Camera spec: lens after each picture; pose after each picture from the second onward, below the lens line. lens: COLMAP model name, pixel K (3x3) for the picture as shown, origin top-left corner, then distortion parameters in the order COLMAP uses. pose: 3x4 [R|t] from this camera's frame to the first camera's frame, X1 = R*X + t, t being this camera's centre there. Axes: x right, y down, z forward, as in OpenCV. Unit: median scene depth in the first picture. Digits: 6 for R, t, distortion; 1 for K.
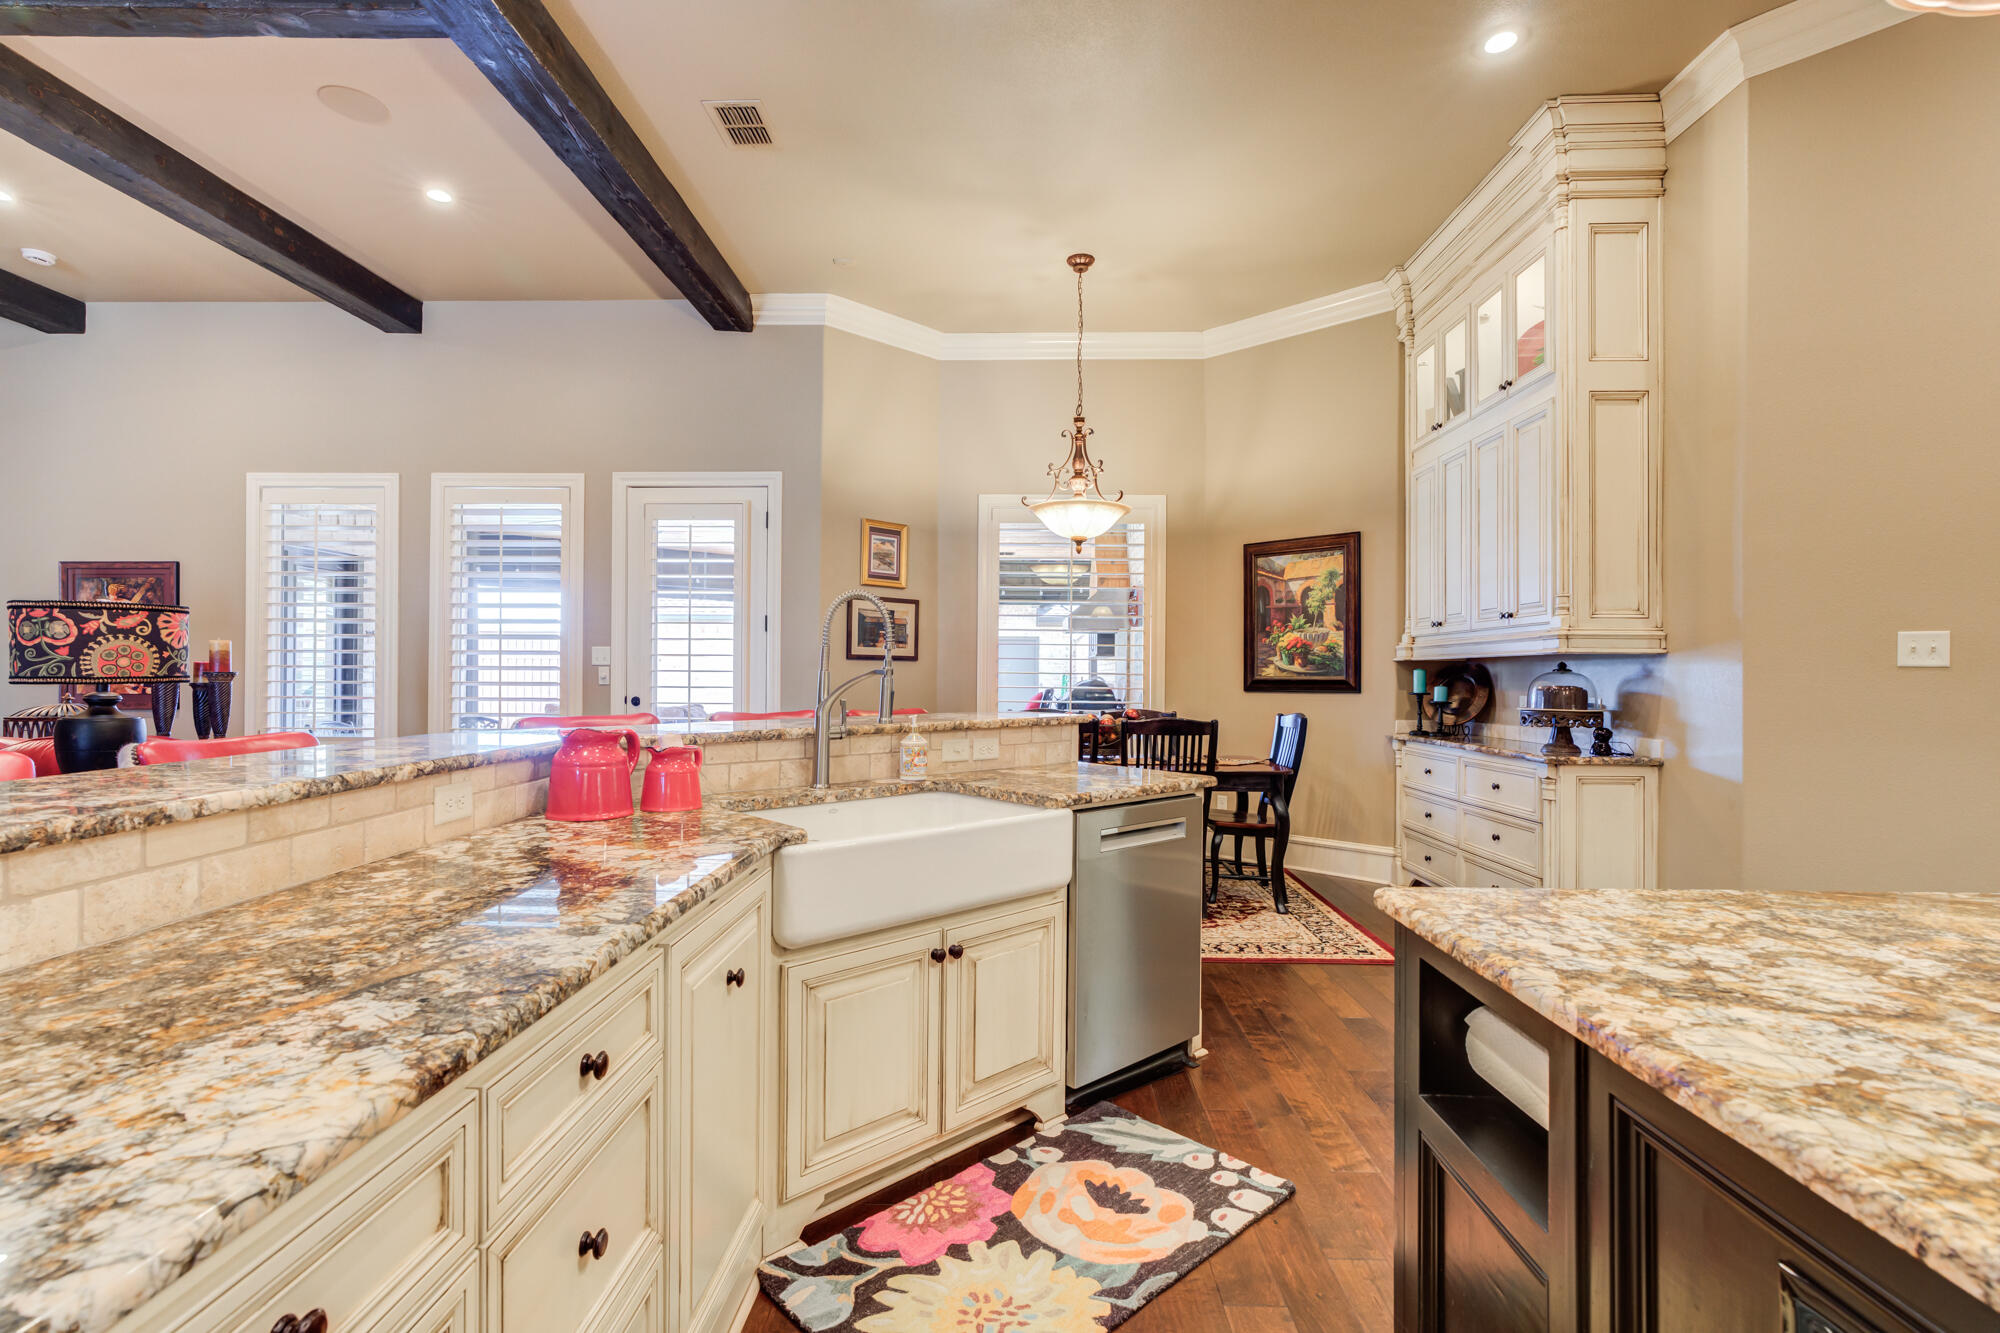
lens RADIAL K [[937.8, 0, 1001.1], [0, 937.8, 670.1], [0, 0, 1]] dist [-0.031990, 0.017803]
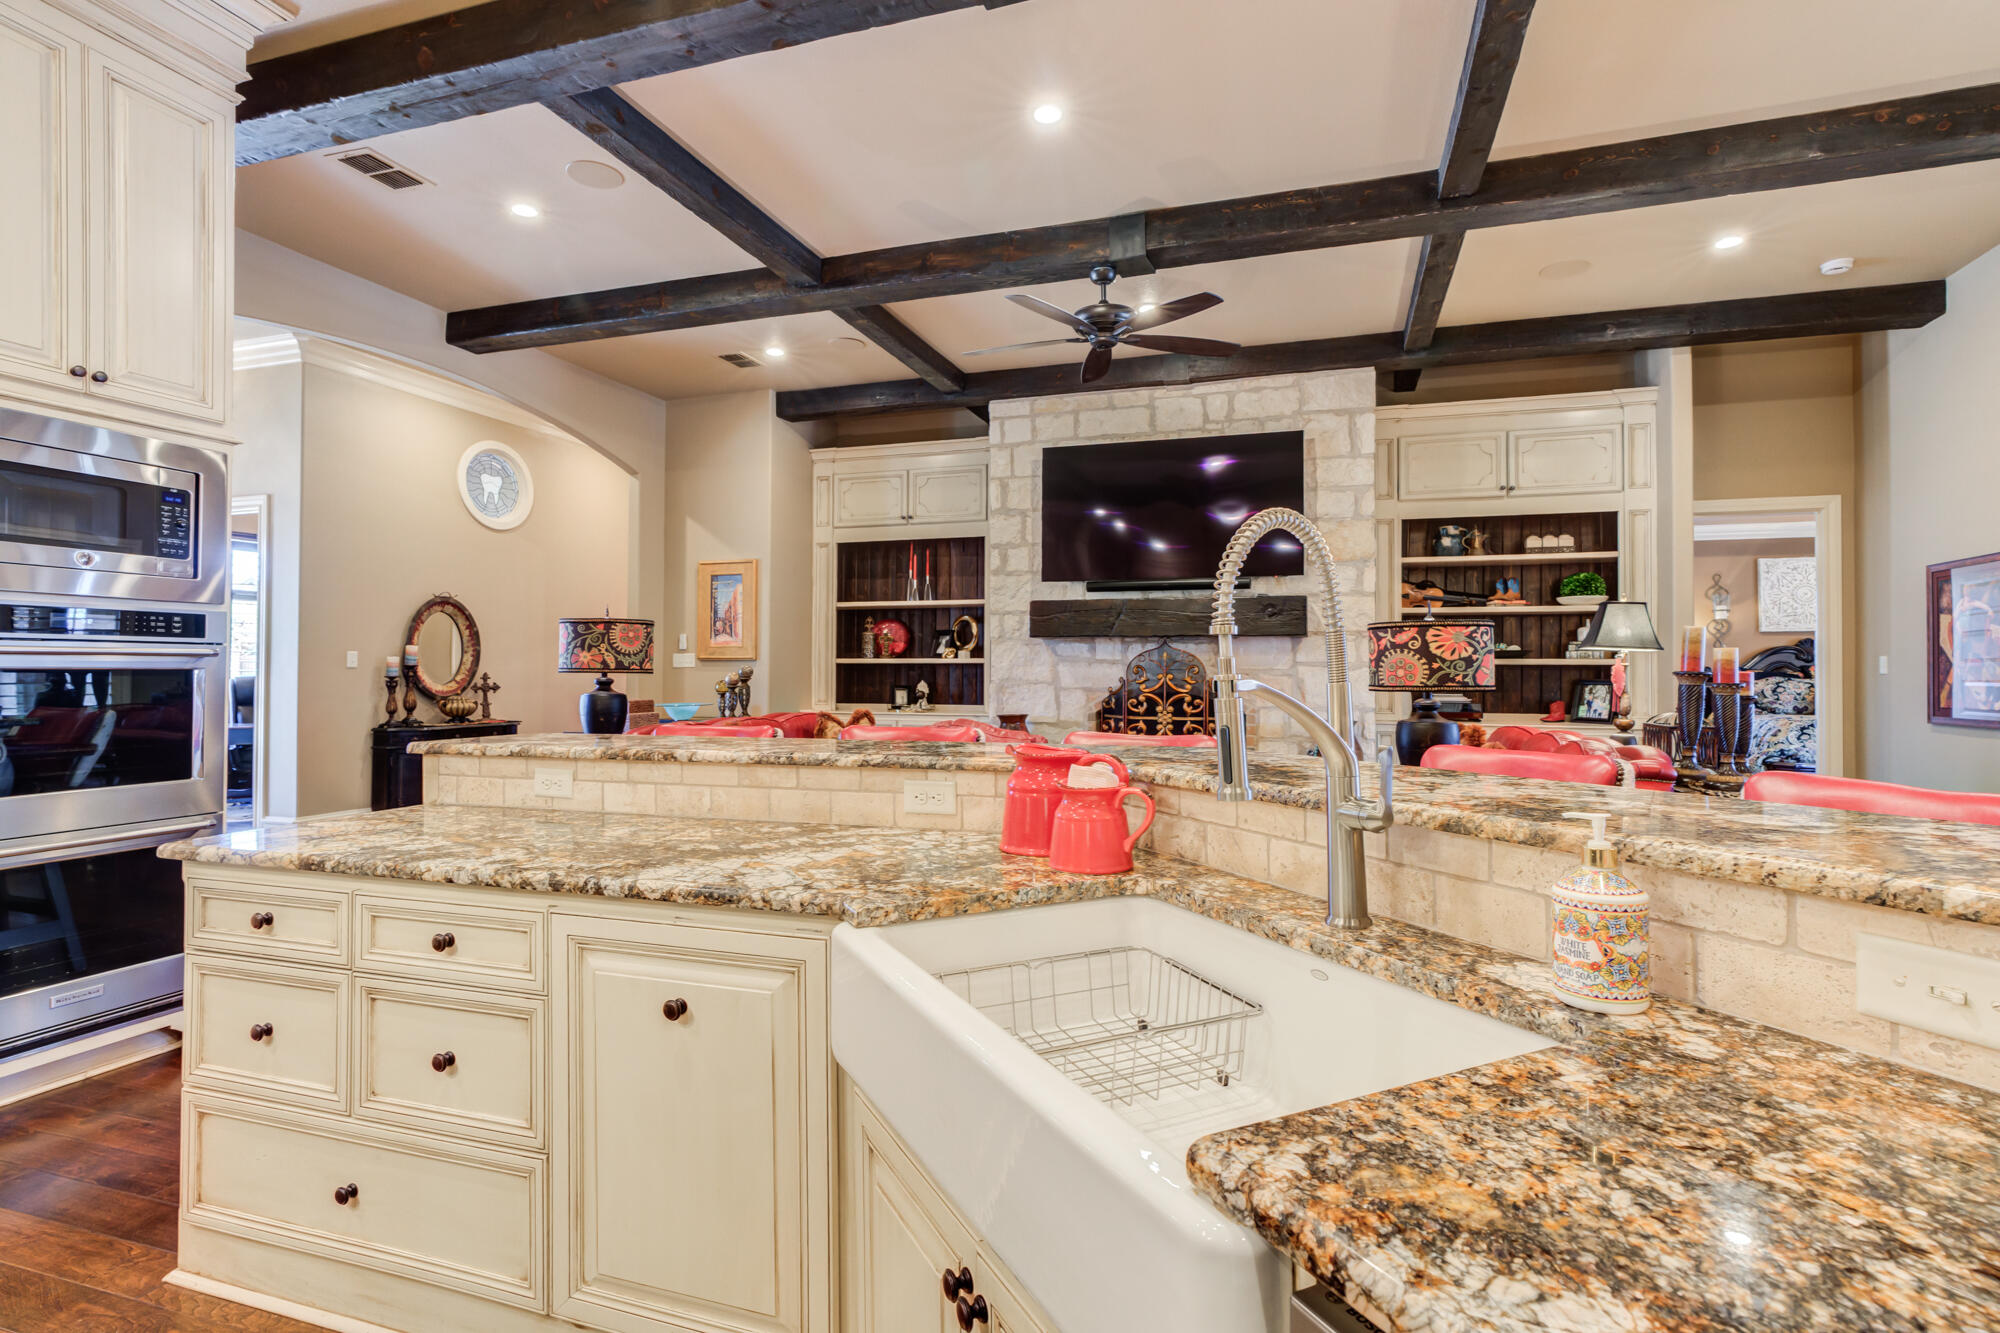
lens RADIAL K [[937.8, 0, 1045.1], [0, 937.8, 662.8], [0, 0, 1]] dist [-0.031990, 0.017803]
pose [[-0.265936, -0.016209, -0.963854, 0.278529], [-0.003182, 0.999868, -0.015937, -0.001566], [0.963986, -0.001172, -0.265952, 0.863728]]
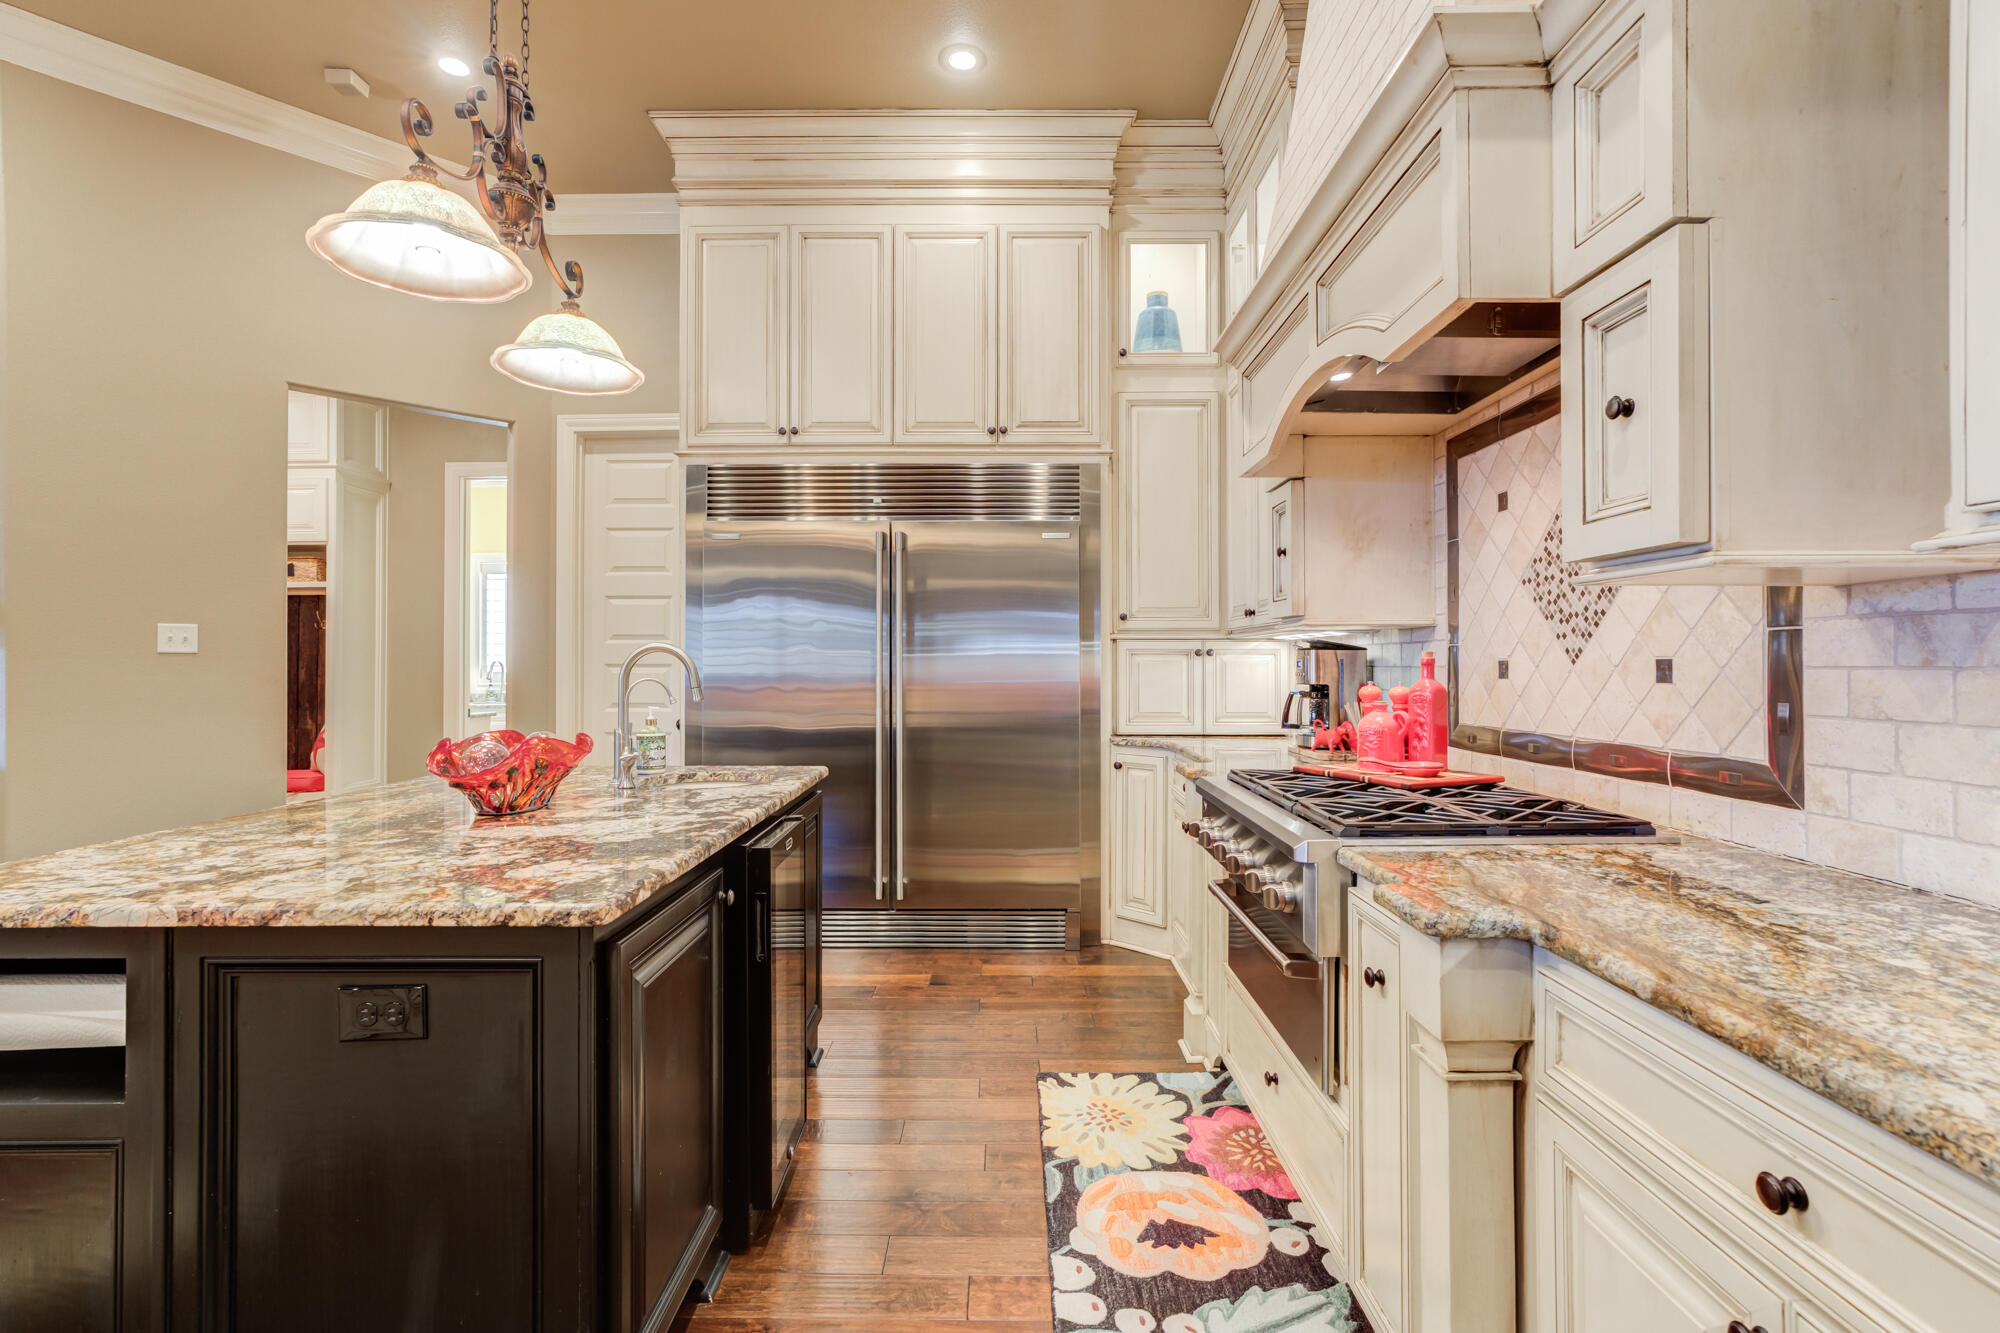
lens RADIAL K [[937.8, 0, 988.5], [0, 937.8, 653.5], [0, 0, 1]] dist [-0.031990, 0.017803]
pose [[-0.003928, 0.001990, 0.999990, -0.231788], [-0.000290, 0.999998, -0.001992, -0.001461], [-0.999992, -0.000298, -0.003928, -0.060768]]
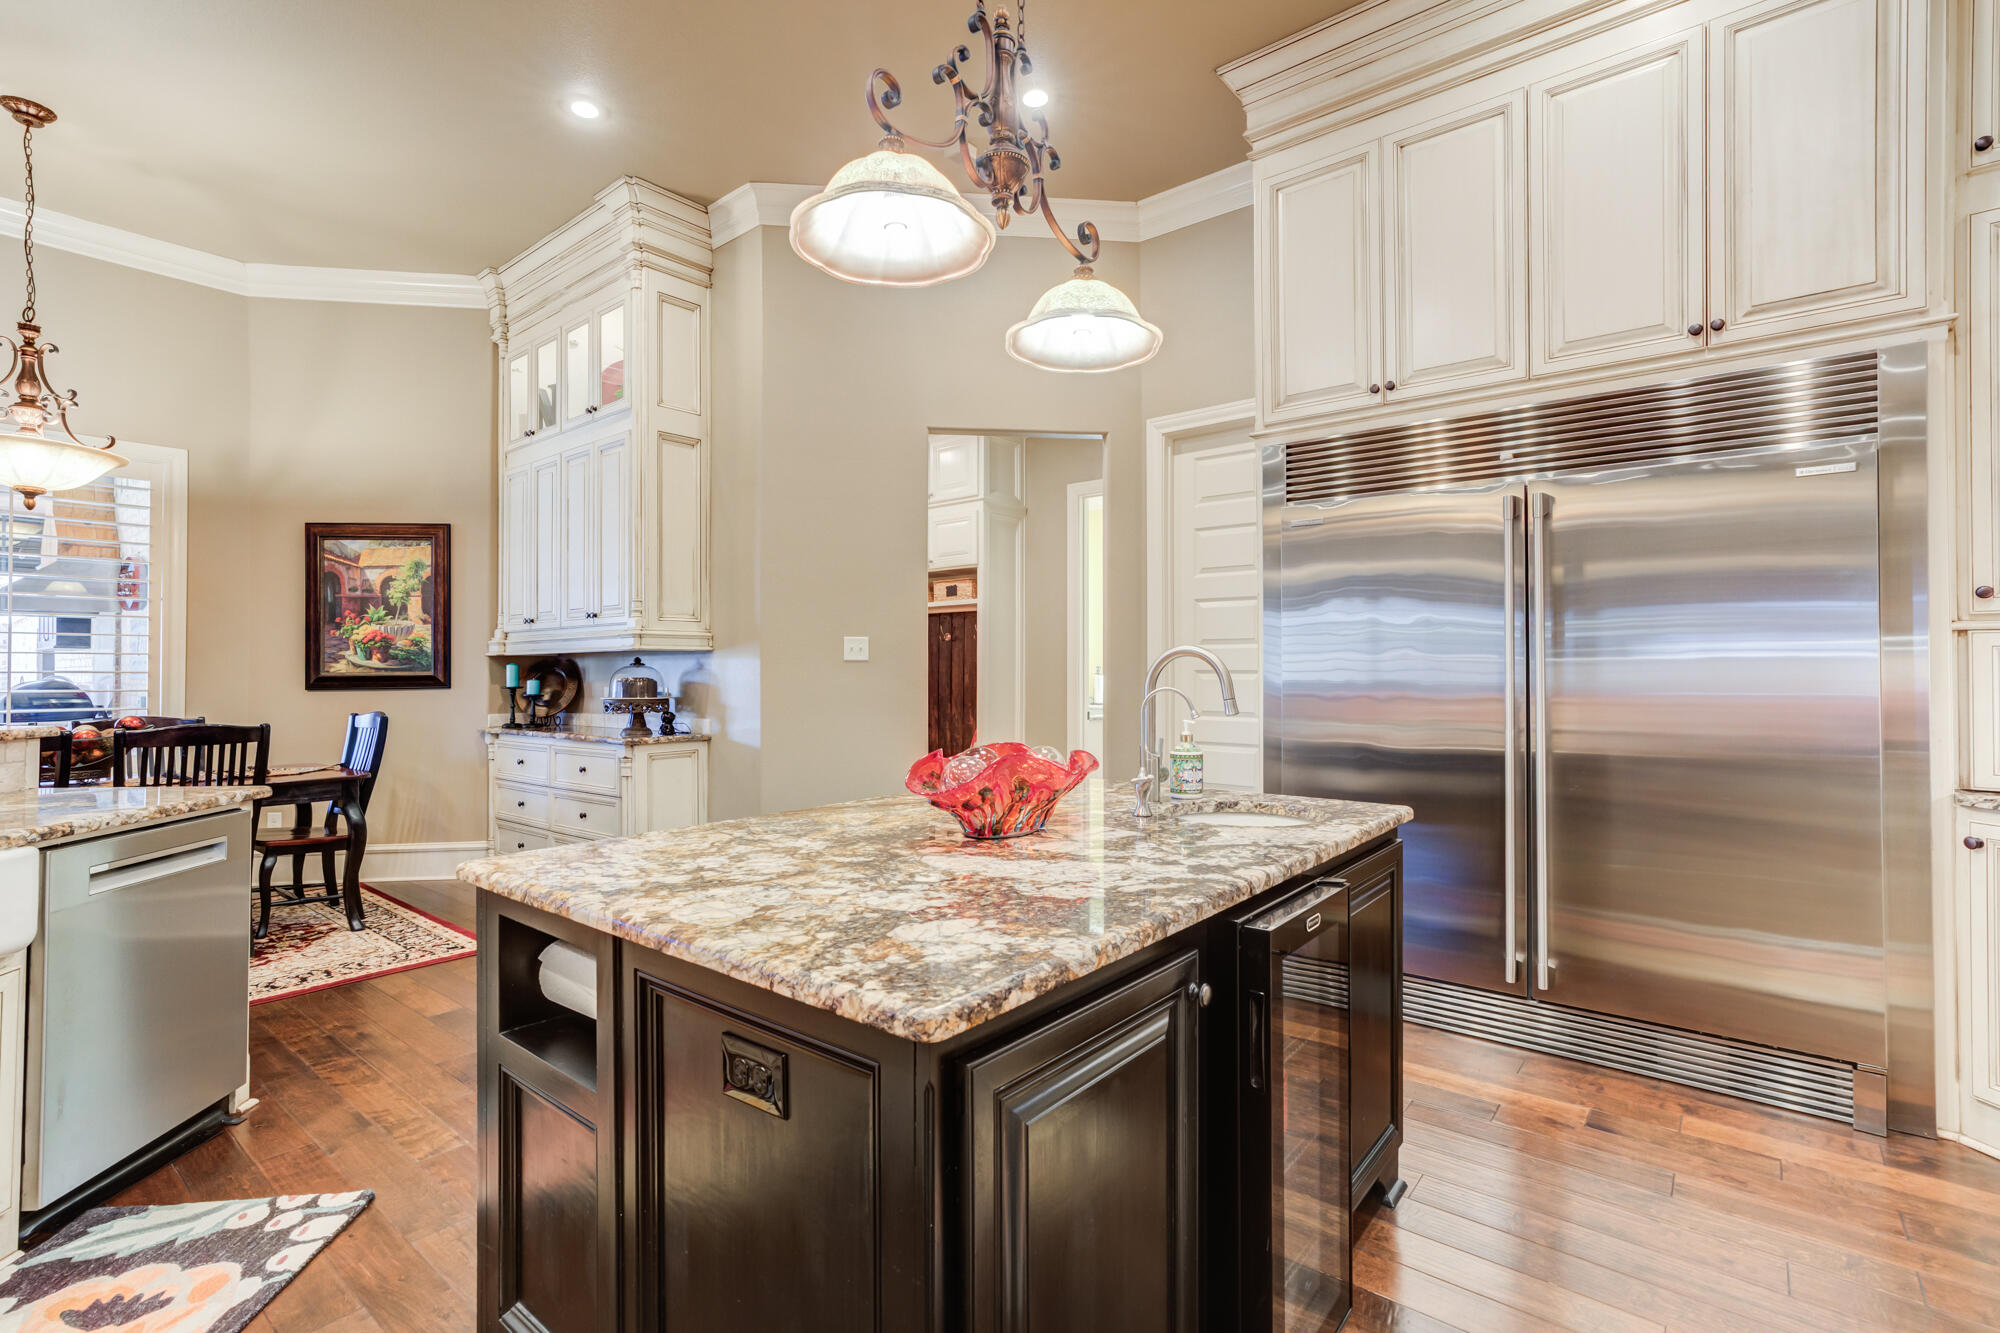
lens RADIAL K [[913.1, 0, 987.0], [0, 913.1, 656.6], [0, 0, 1]] dist [-0.005525, 0.010314]
pose [[0.623972, 0.001514, 0.781445, -0.026692], [0.005161, 0.999968, -0.006058, -0.000694], [-0.781429, 0.007813, 0.623945, -0.084957]]
